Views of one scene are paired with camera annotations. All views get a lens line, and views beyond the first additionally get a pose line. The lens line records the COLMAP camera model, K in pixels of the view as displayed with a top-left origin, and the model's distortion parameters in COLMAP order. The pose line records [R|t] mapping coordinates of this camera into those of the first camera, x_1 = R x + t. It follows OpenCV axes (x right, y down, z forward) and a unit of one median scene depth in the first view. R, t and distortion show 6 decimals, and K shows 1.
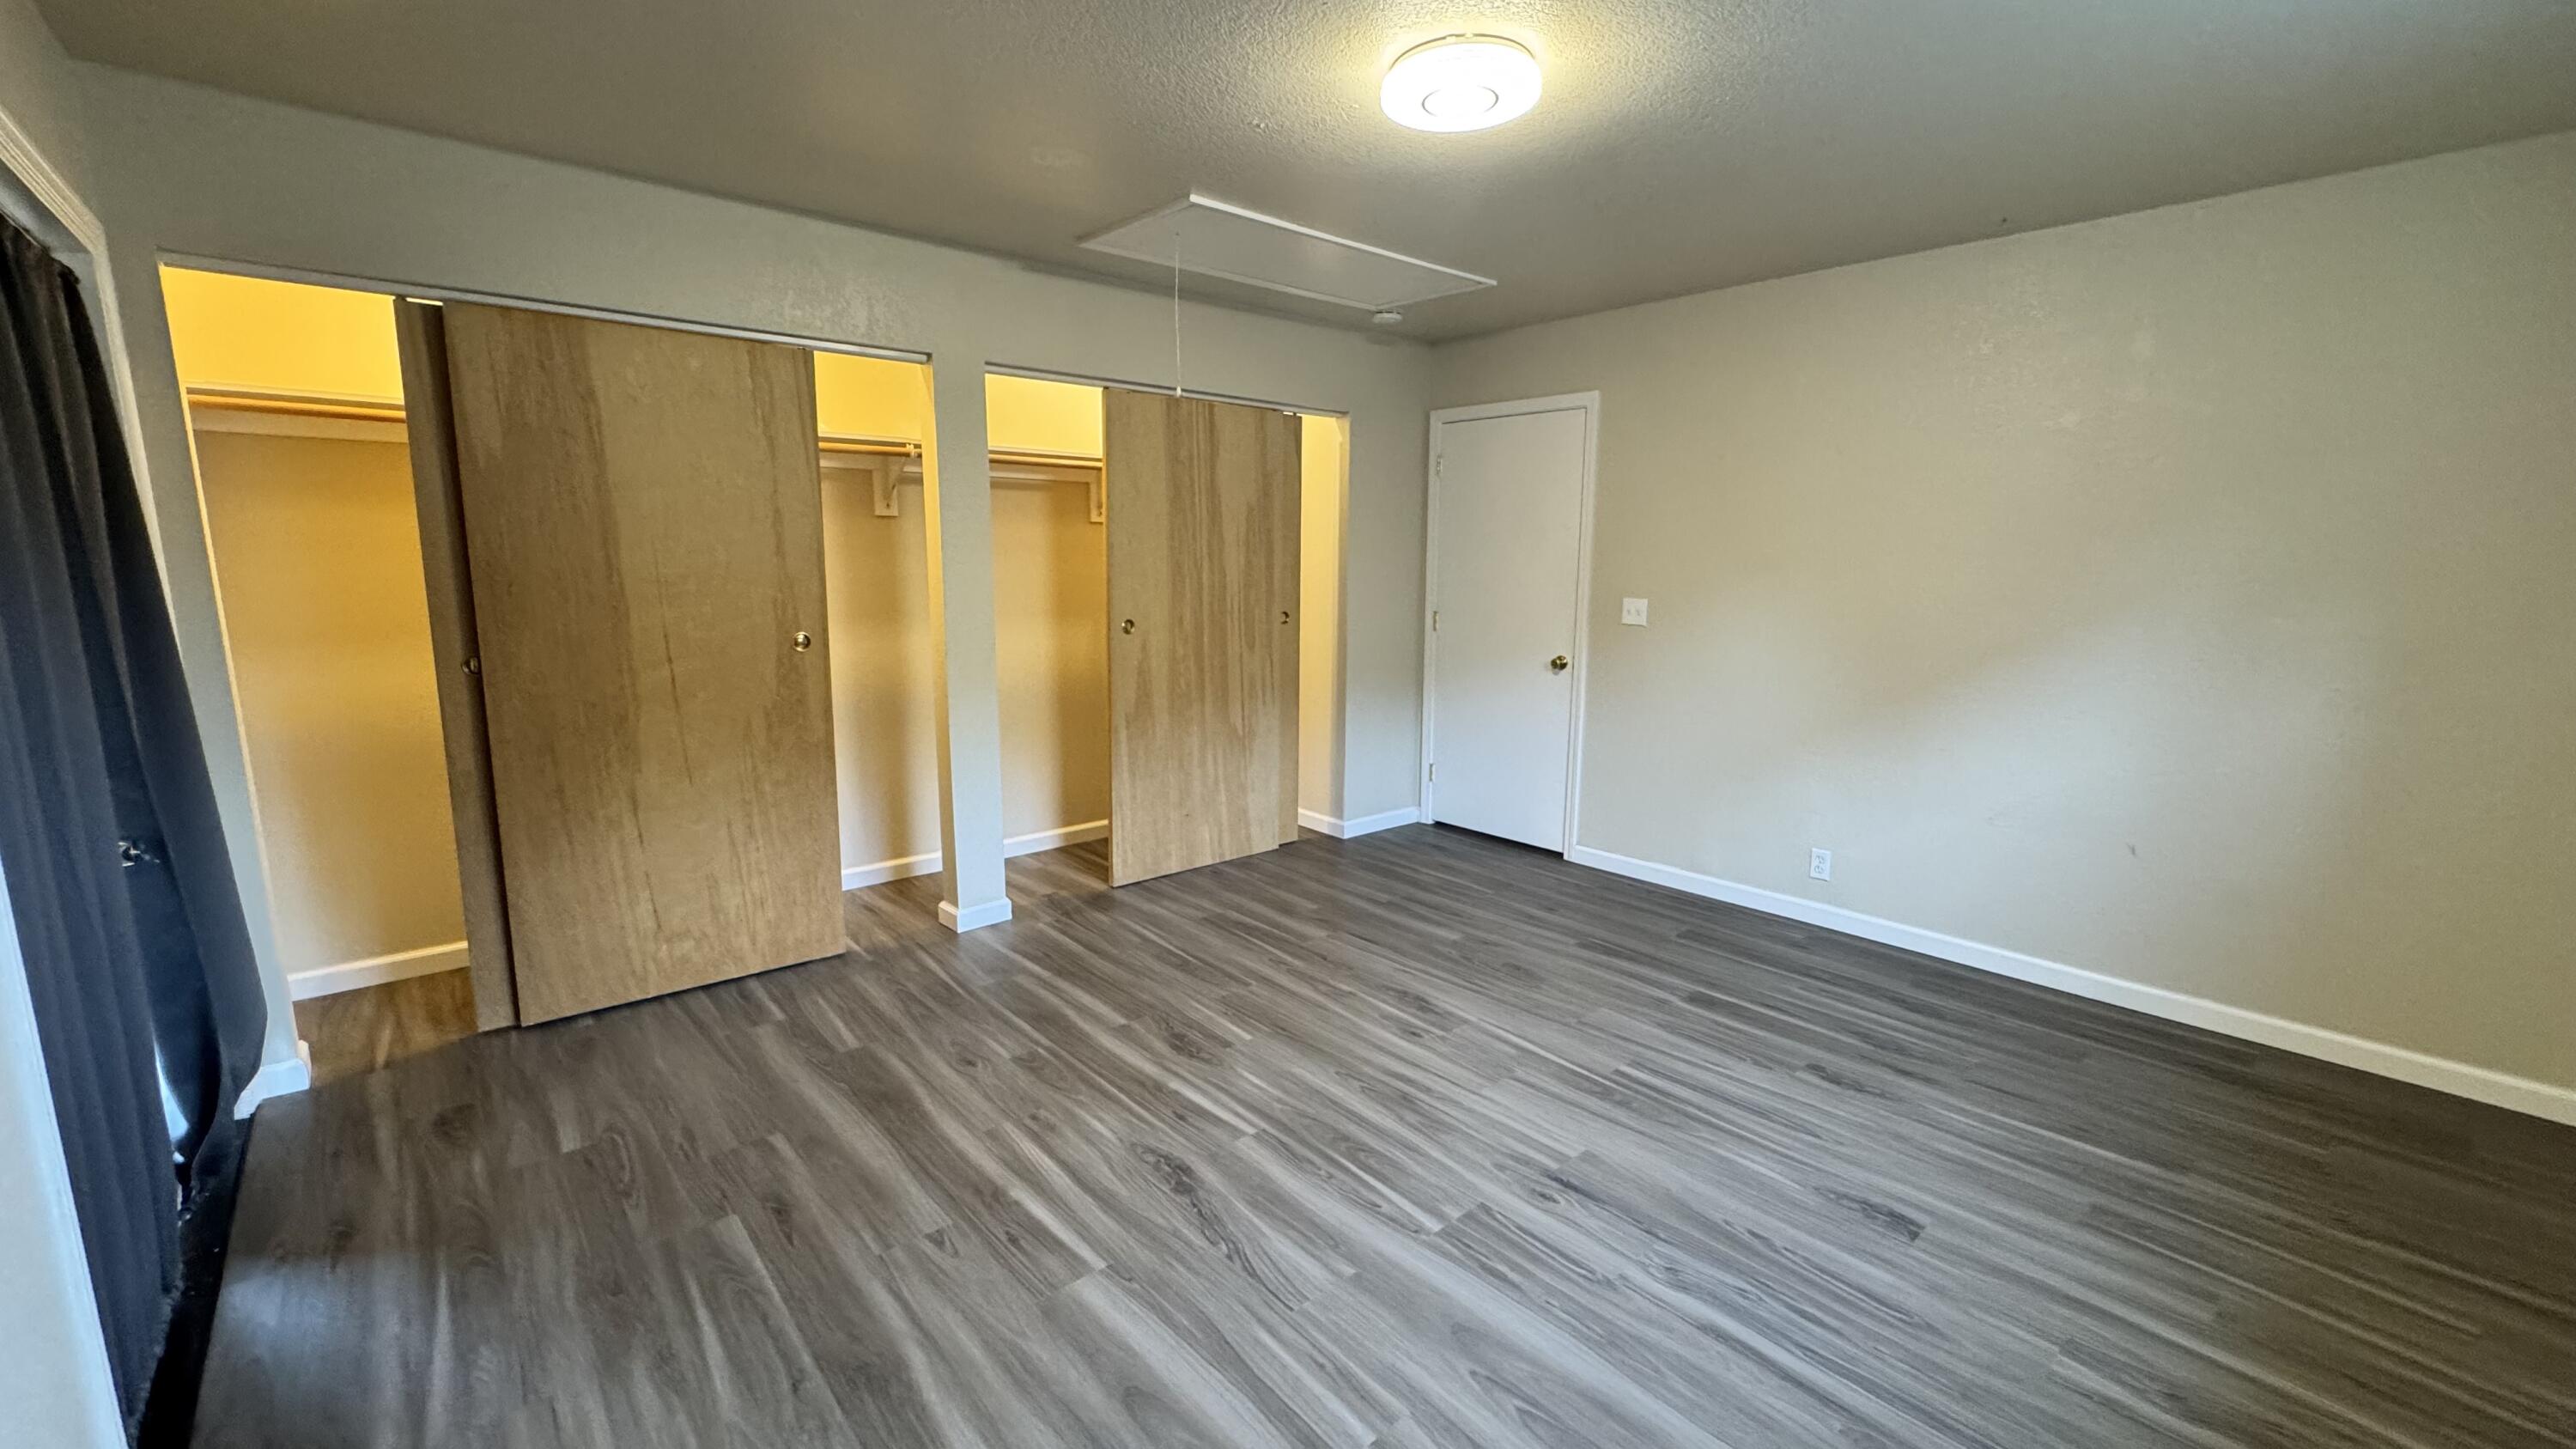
lens RADIAL K [[1025.7, 0, 1288.0], [0, 1025.7, 724.5], [0, 0, 1]] dist [-0.000959, 0.000160]
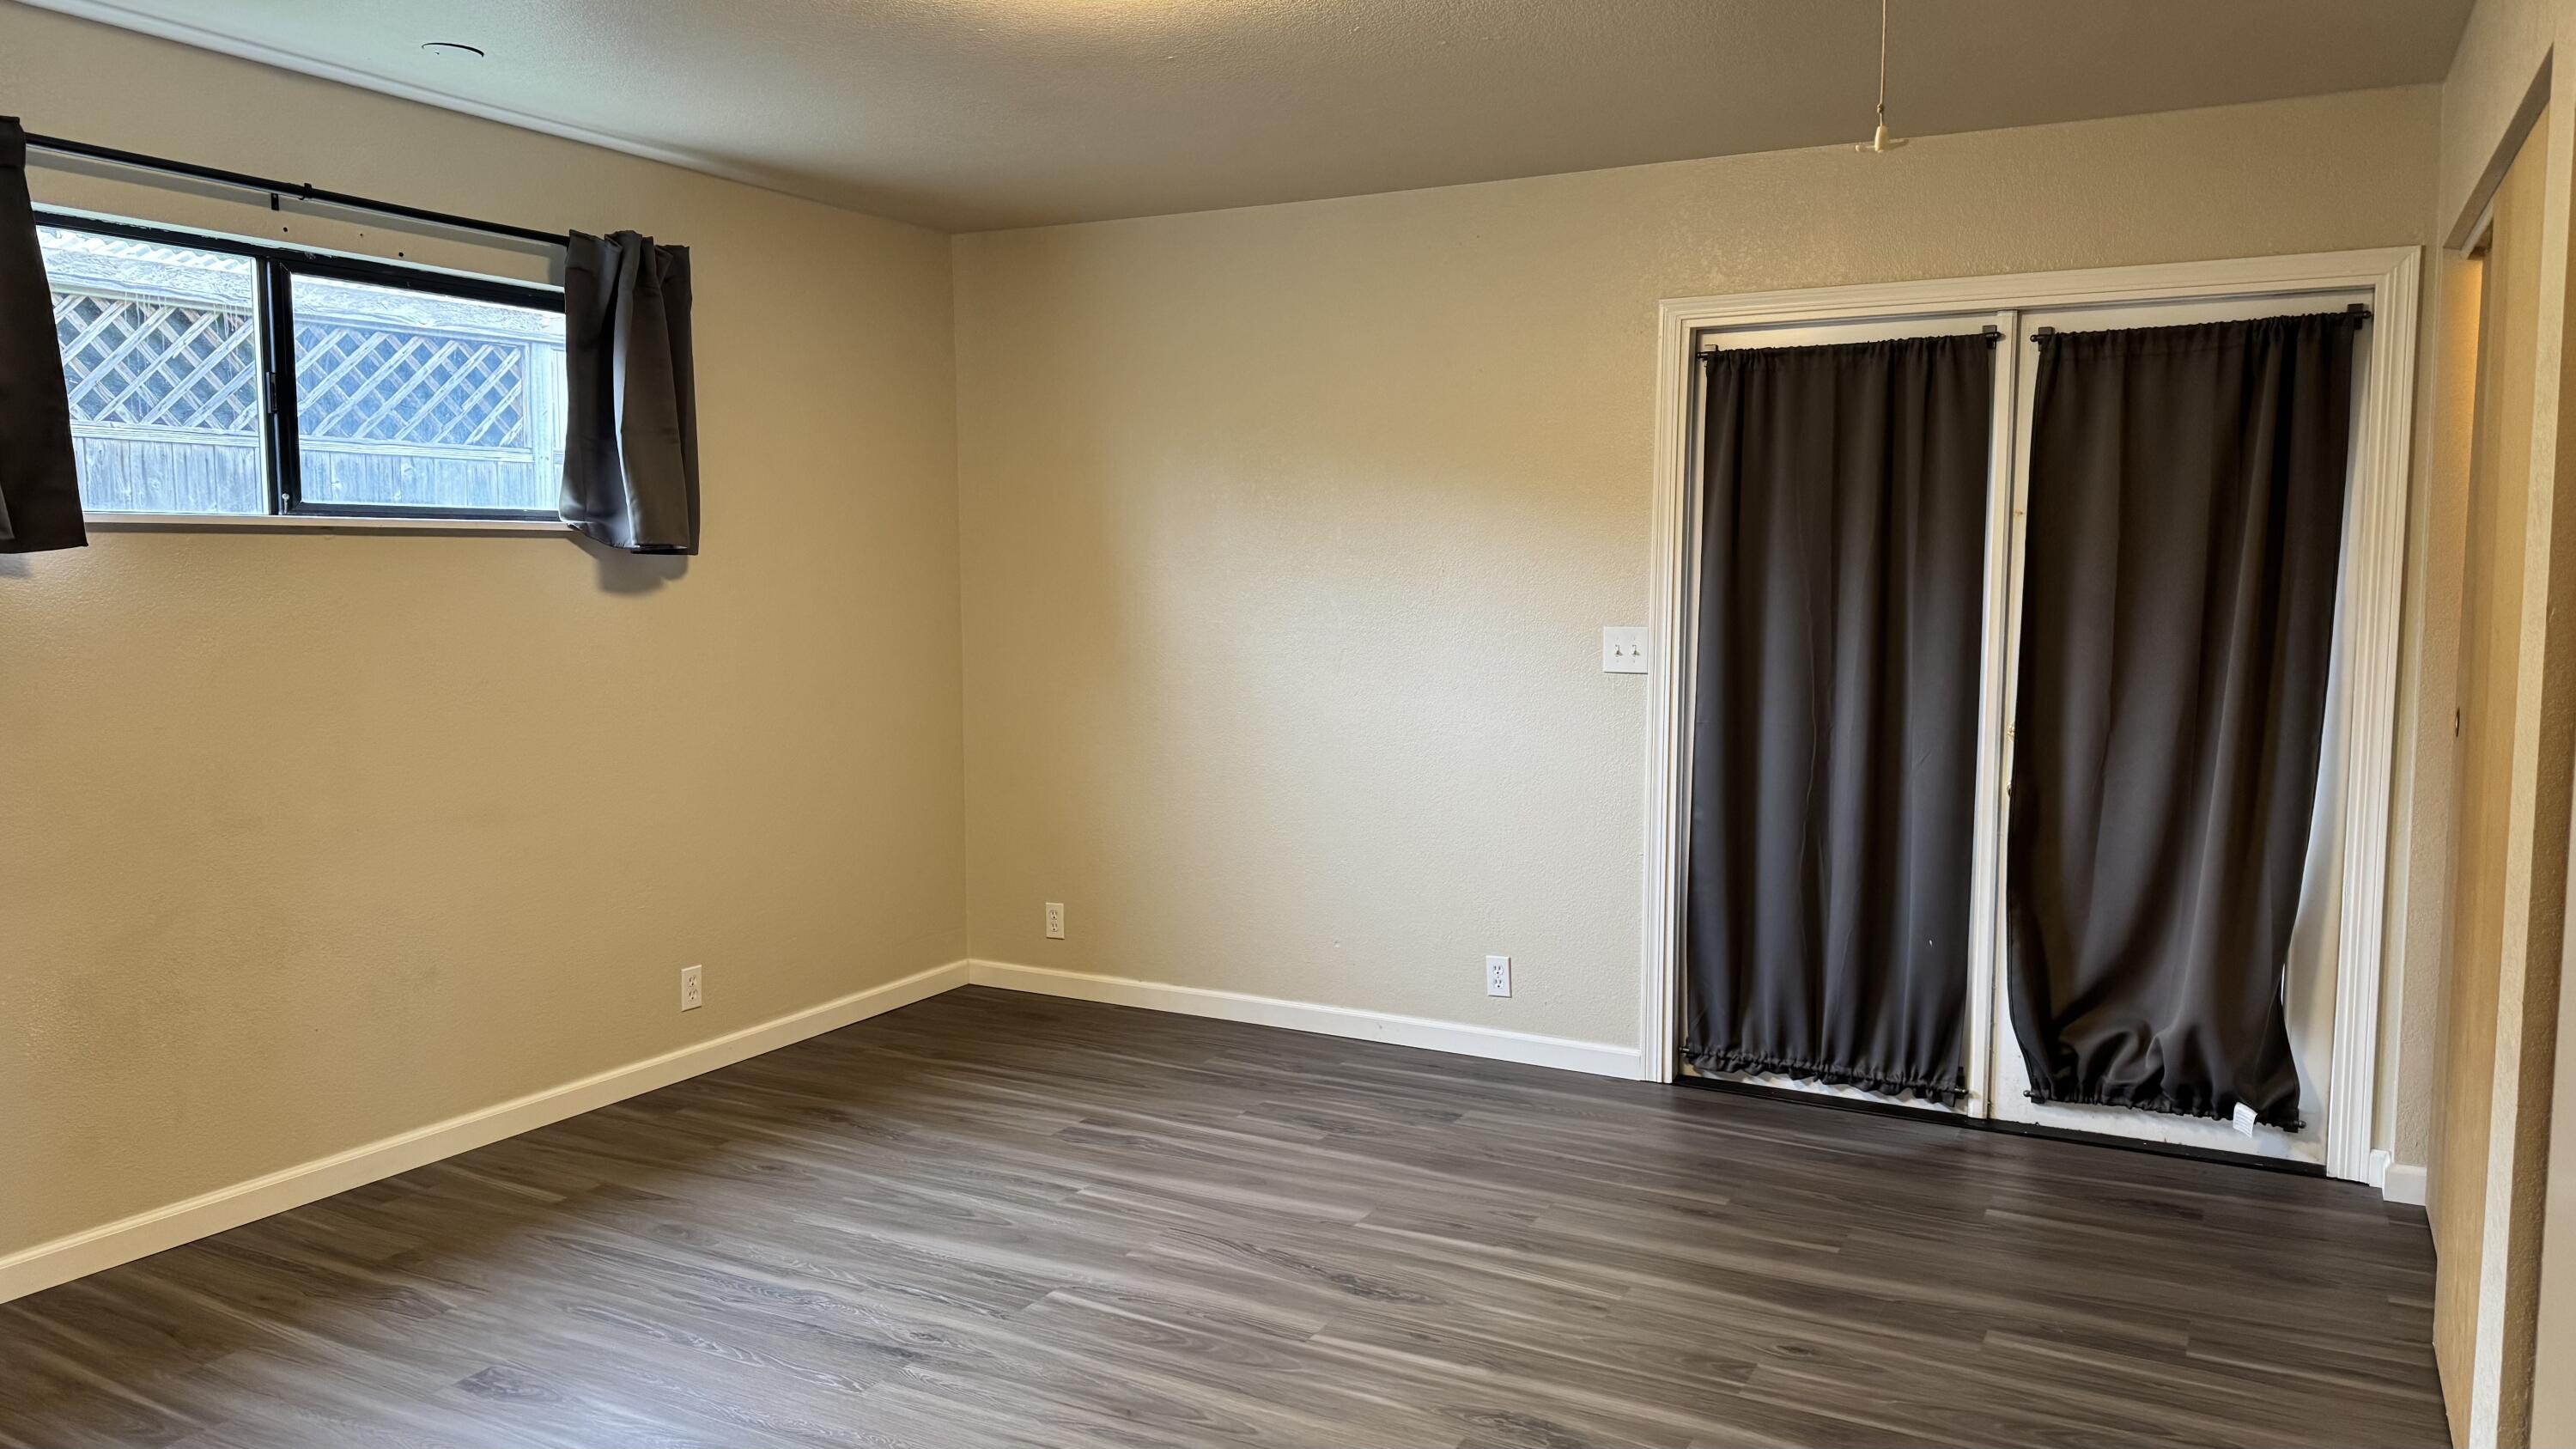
lens RADIAL K [[1825.6, 0, 1277.3], [0, 1825.6, 731.1], [0, 0, 1]] dist [0.070058, -0.075389]
pose [[-0.940149, 0.023644, -0.339941, 0.492145], [-0.064372, 0.967305, 0.245310, -0.397143], [0.334627, 0.252511, -0.907889, 2.378125]]
